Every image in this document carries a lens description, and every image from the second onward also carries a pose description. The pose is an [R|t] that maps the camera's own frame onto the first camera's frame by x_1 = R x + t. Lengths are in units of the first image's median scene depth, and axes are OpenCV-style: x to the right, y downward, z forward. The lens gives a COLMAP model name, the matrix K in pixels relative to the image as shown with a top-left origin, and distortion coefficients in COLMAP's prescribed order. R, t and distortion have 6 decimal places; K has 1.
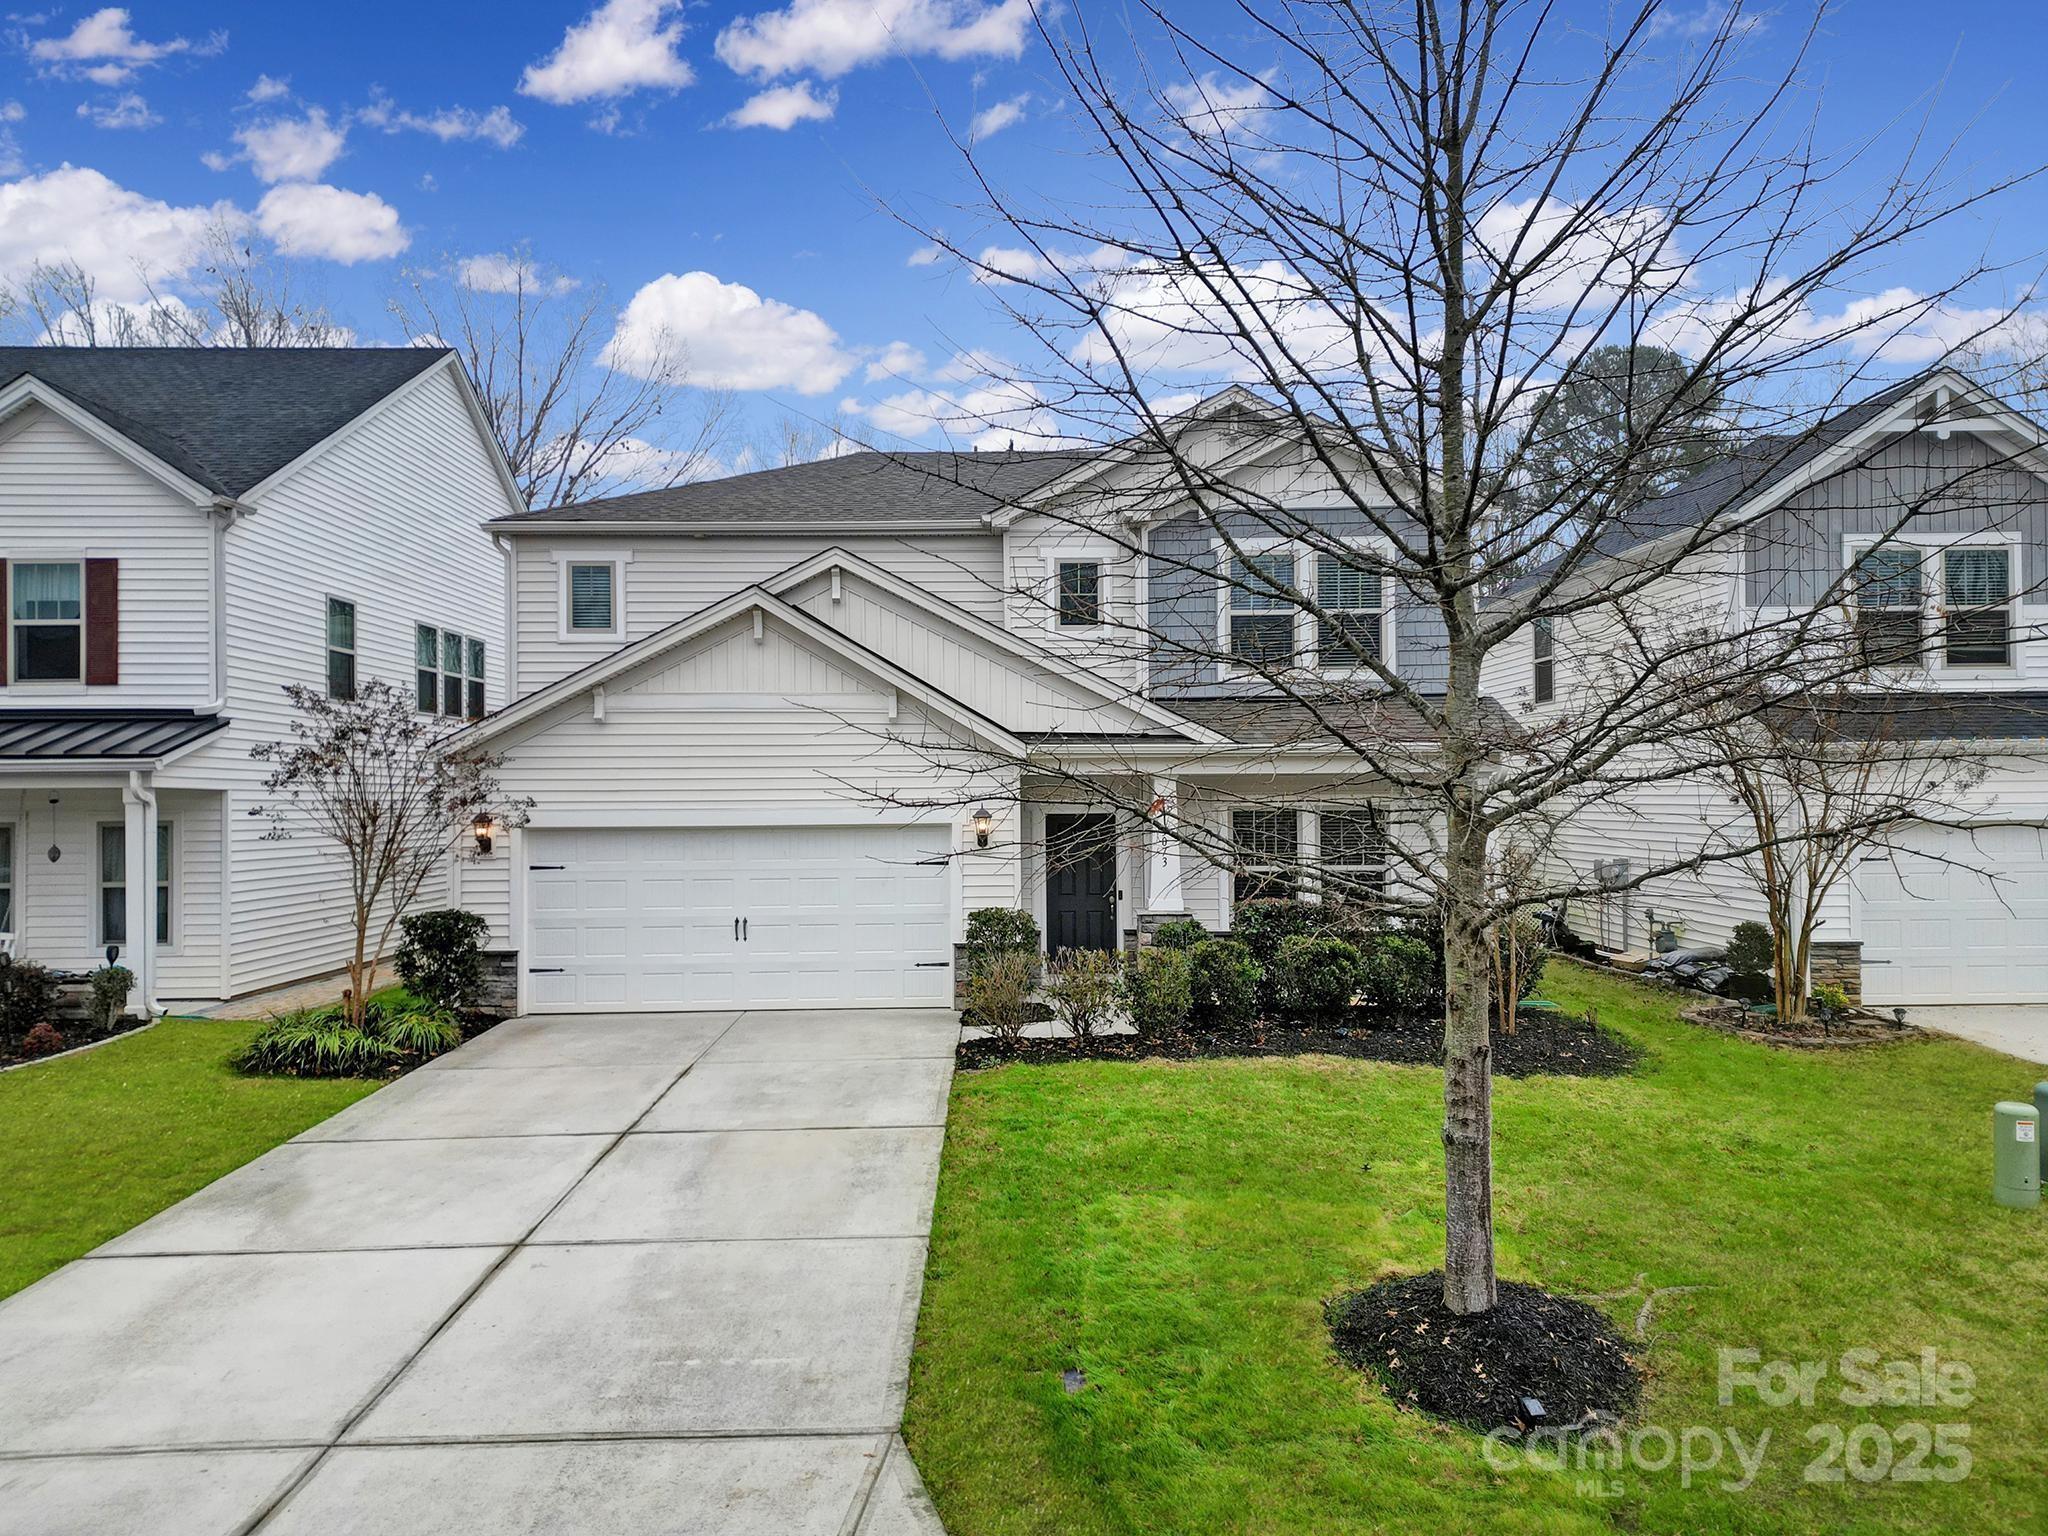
lens RADIAL K [[1425.8, 0, 1025.6], [0, 1425.8, 775.4], [0, 0, 1]] dist [0.063577, -0.055875]
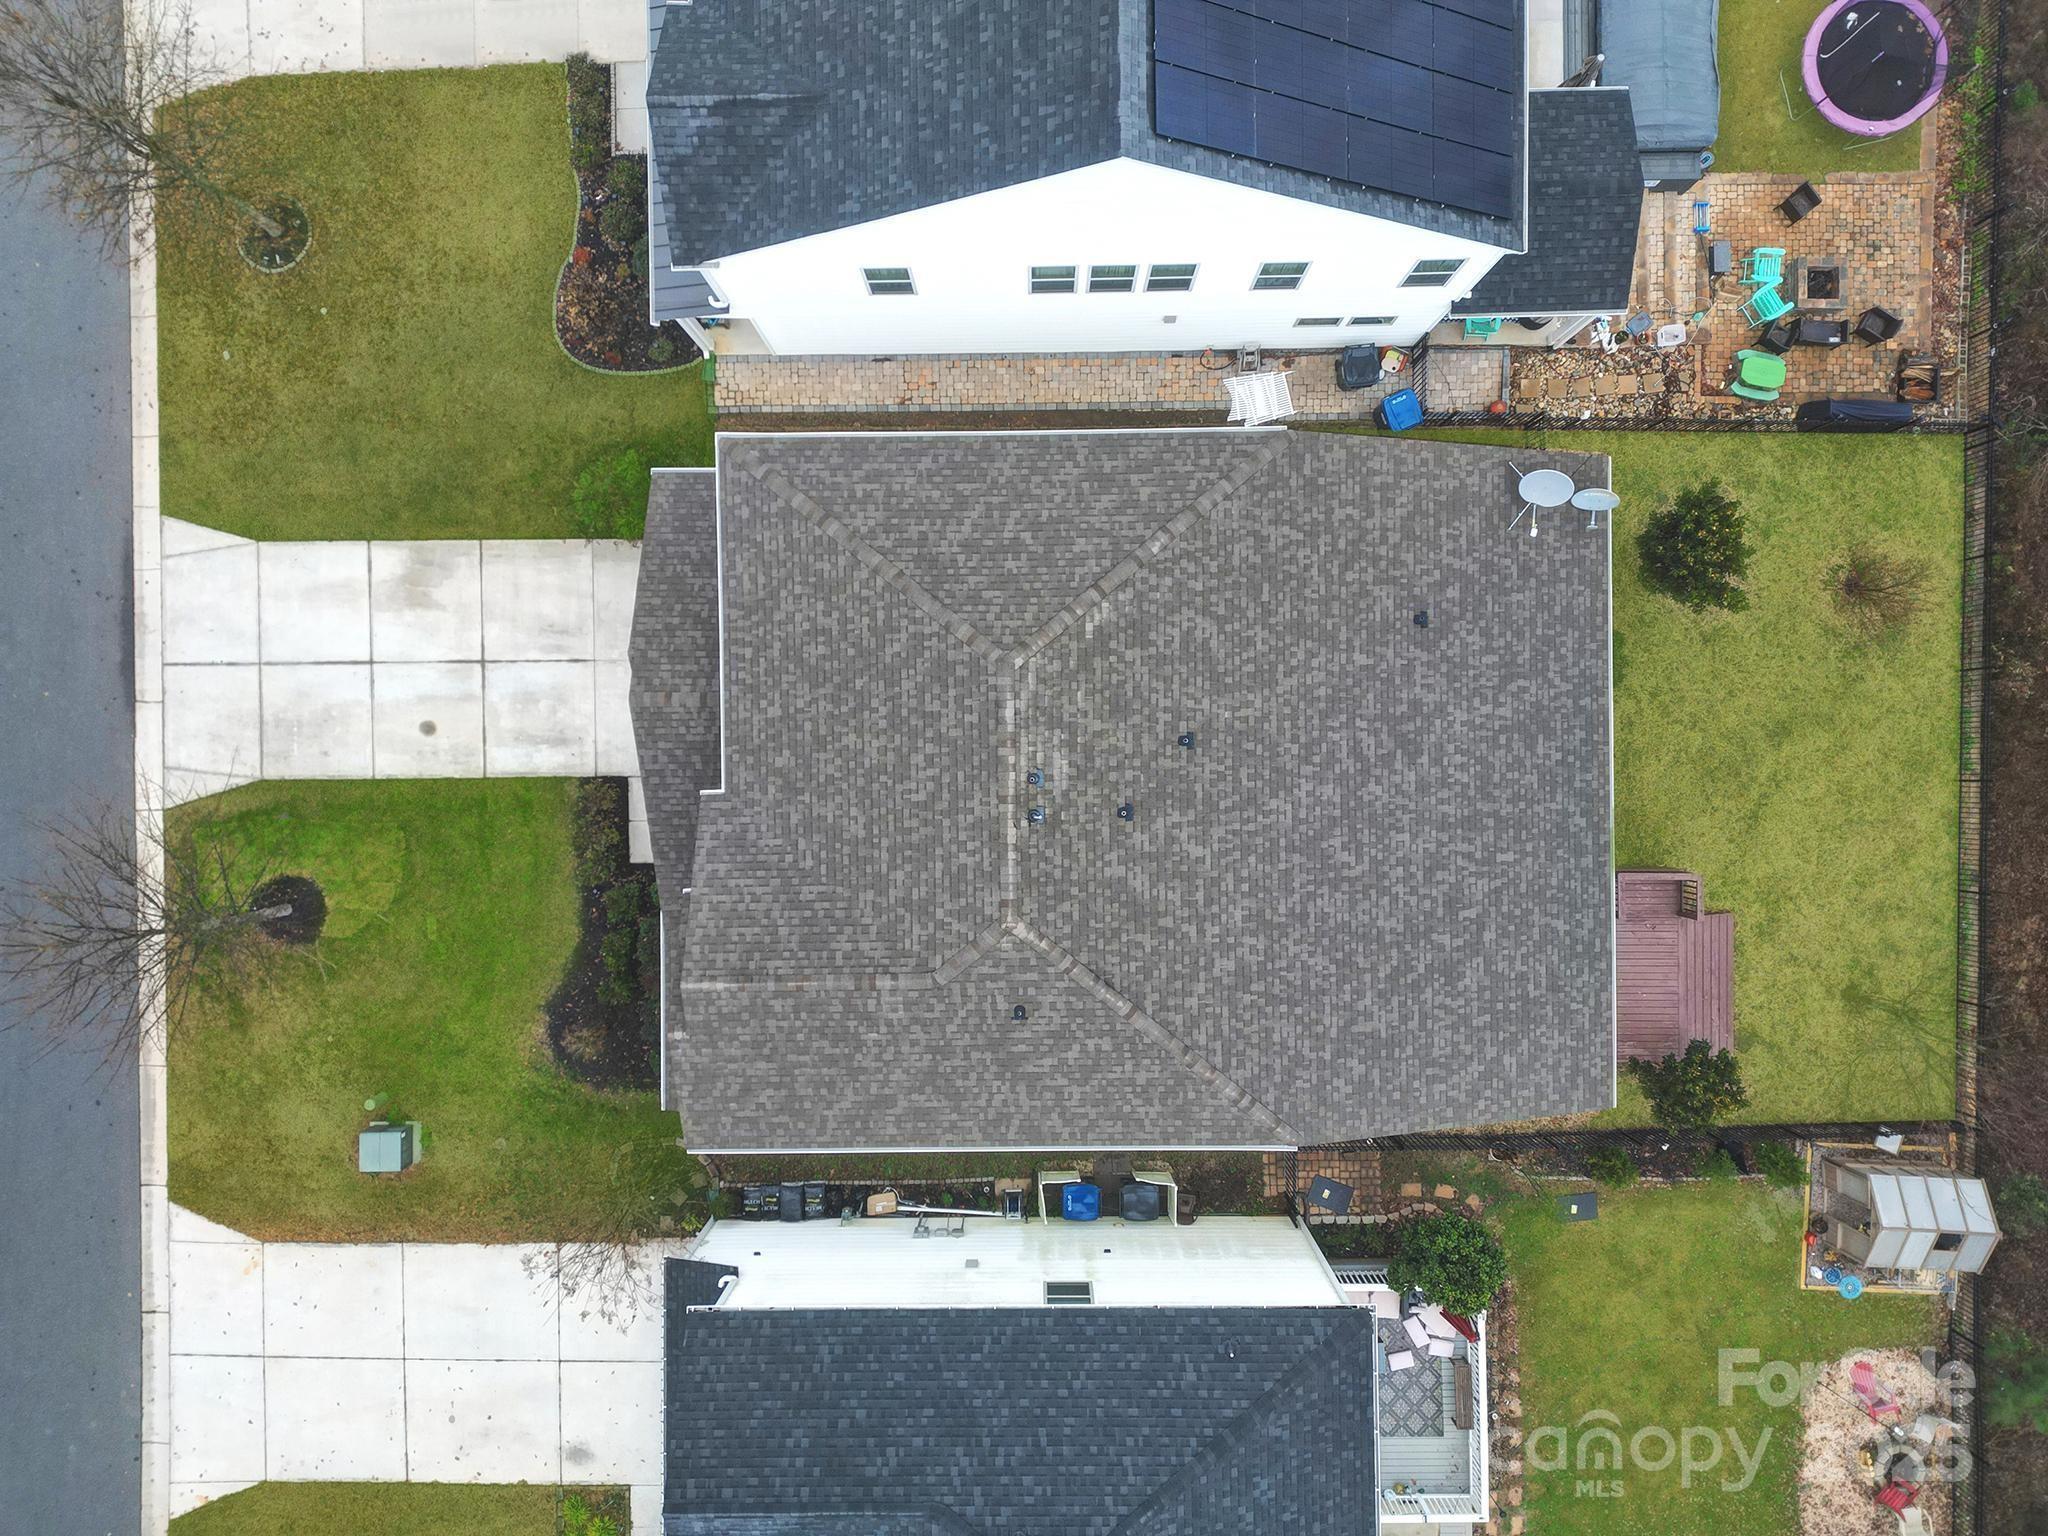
lens RADIAL K [[1425.8, 0, 1025.8], [0, 1425.8, 767.7], [0, 0, 1]] dist [0.063577, -0.055875]
pose [[-0.006639, 0.999832, 0.017082, -0.090861], [0.020976, -0.016940, 0.999636, -1.741862], [0.999758, 0.006995, -0.020860, 1.471234]]
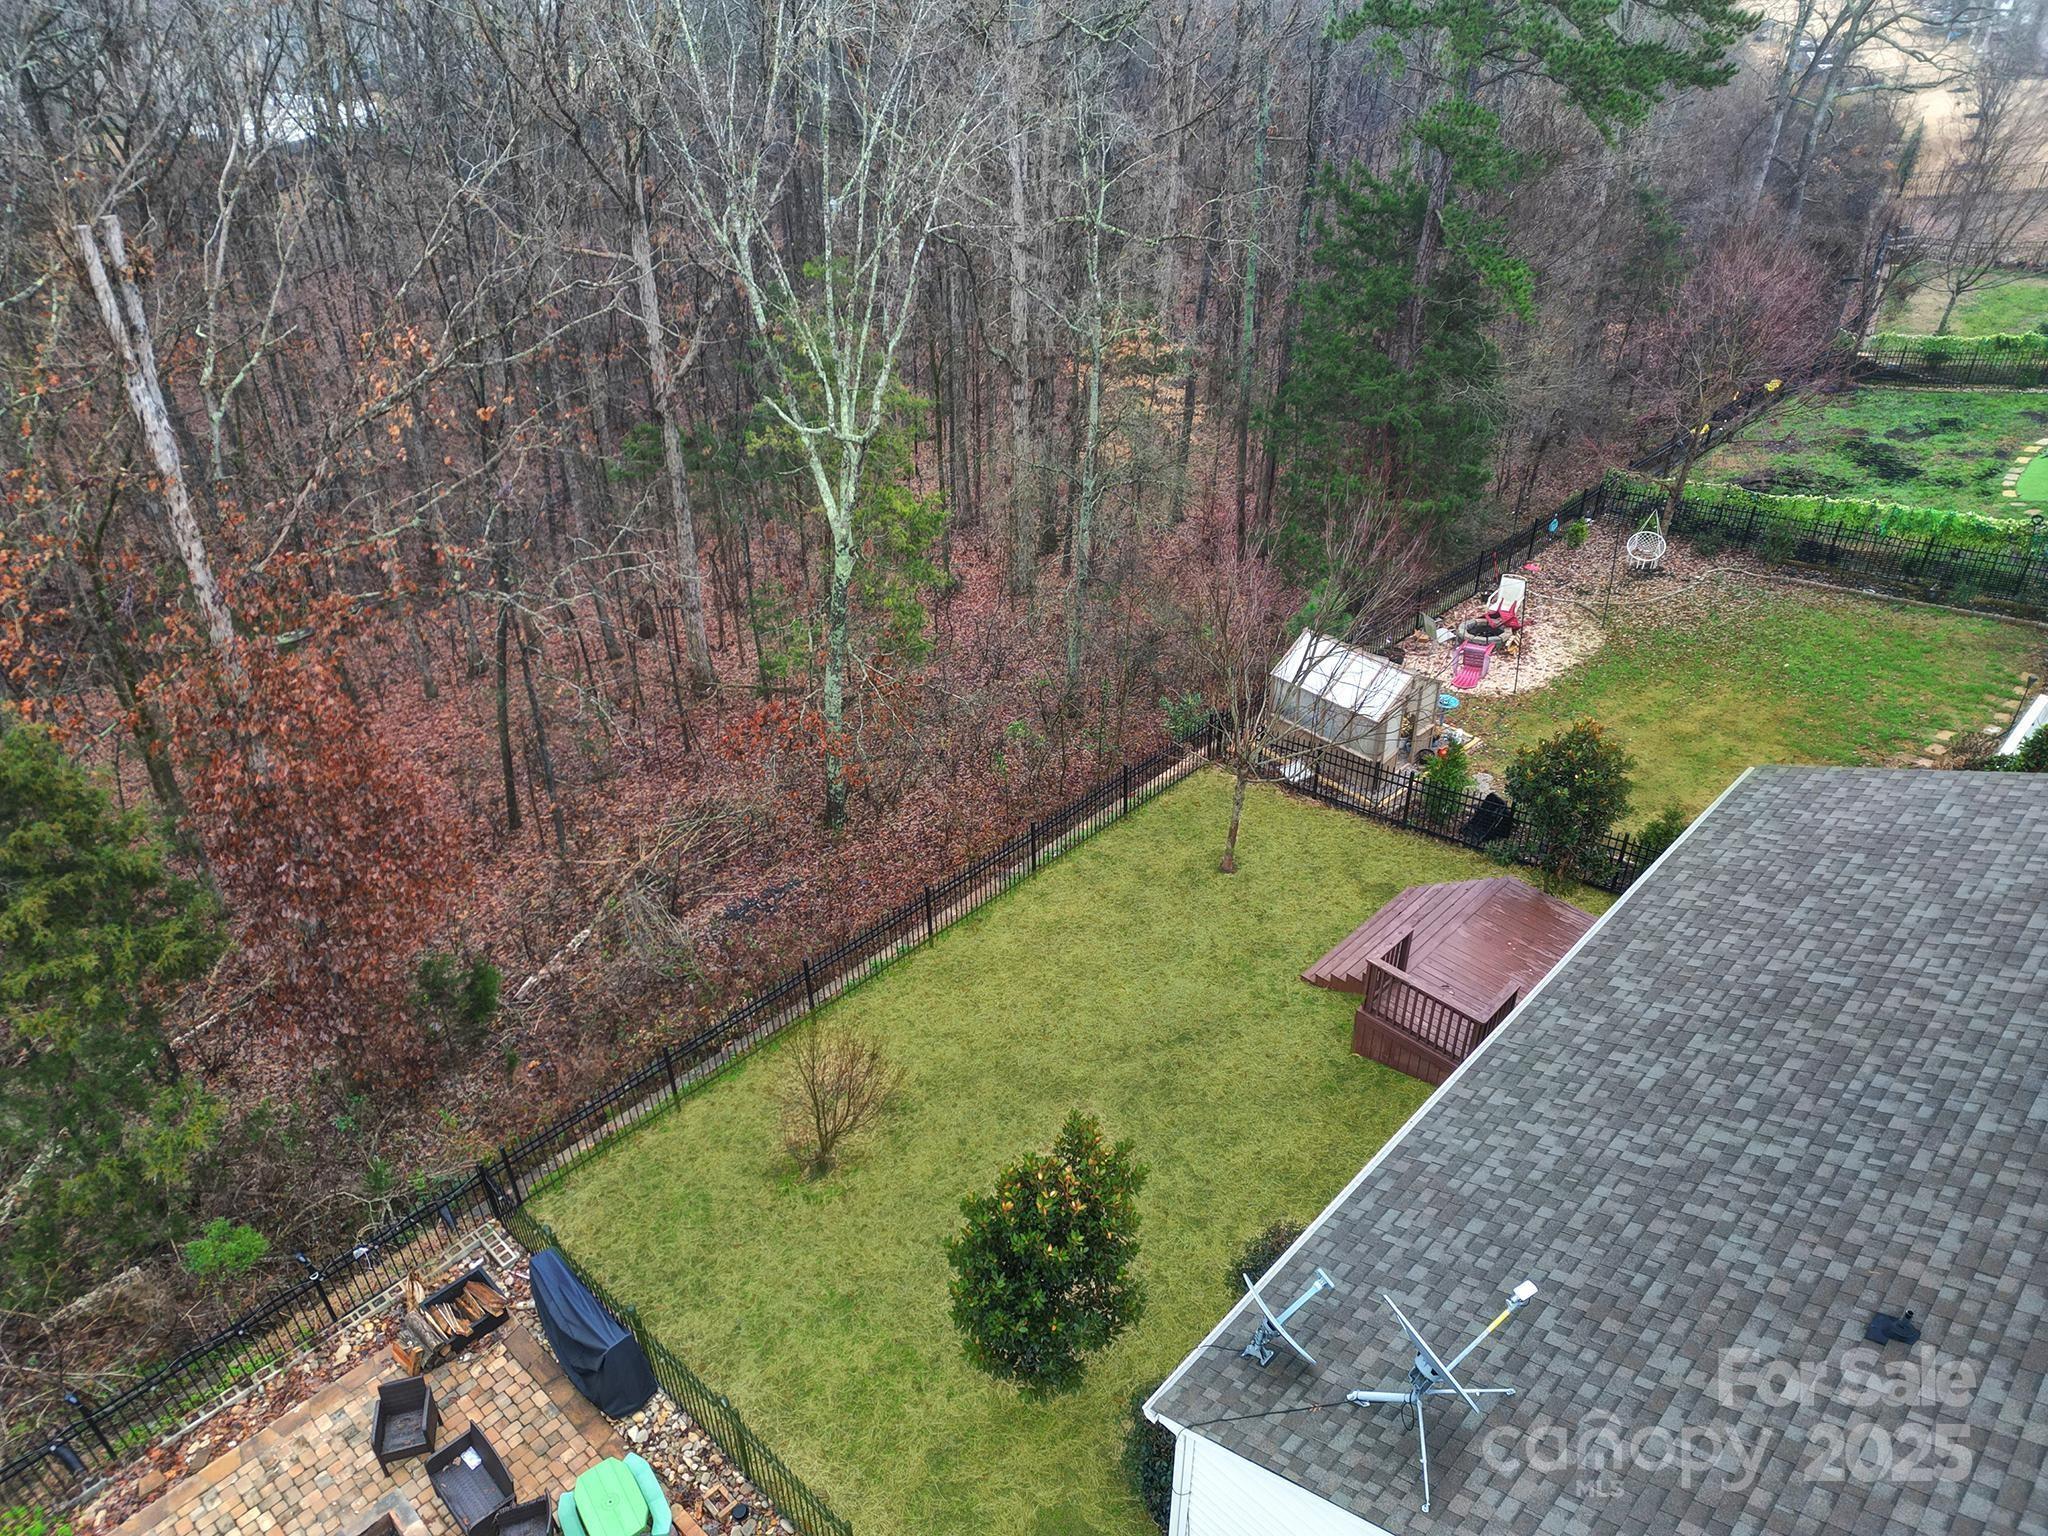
lens RADIAL K [[1425.8, 0, 1032.2], [0, 1425.8, 762.4], [0, 0, 1]] dist [0.063577, -0.055875]
pose [[0.700876, -0.404227, 0.587685, -0.763909], [-0.000041, 0.823892, 0.566746, -0.670290], [-0.713283, -0.397243, 0.577430, 1.884262]]
